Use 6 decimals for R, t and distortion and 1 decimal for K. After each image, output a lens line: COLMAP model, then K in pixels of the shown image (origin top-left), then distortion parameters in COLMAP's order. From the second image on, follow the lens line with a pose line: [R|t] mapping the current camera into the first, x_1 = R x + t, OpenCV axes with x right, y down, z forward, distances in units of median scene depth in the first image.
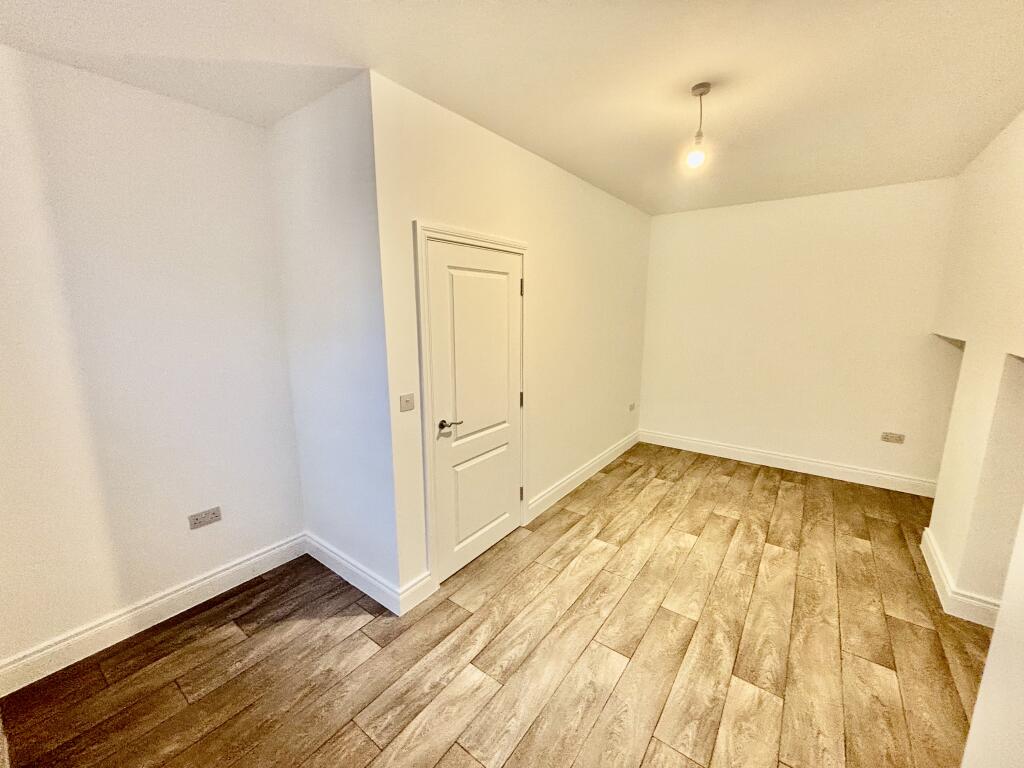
lens RADIAL K [[412.9, 0, 511.0], [0, 412.9, 383.8], [0, 0, 1]] dist [0.001232, 0.000033]
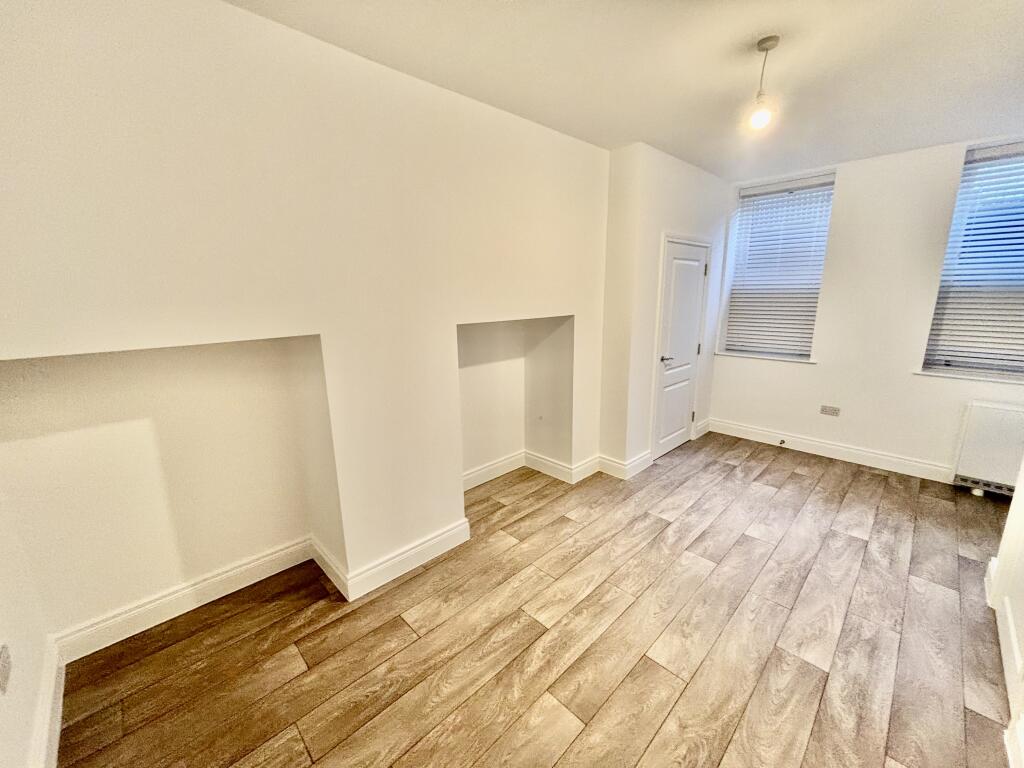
lens RADIAL K [[412.9, 0, 514.2], [0, 412.9, 384.0], [0, 0, 1]] dist [0.001232, 0.000033]
pose [[-0.988769, -0.021202, 0.147941, 0.665873], [0.039504, 0.917603, 0.395530, -0.300201], [-0.144137, 0.396932, -0.906460, 1.686502]]
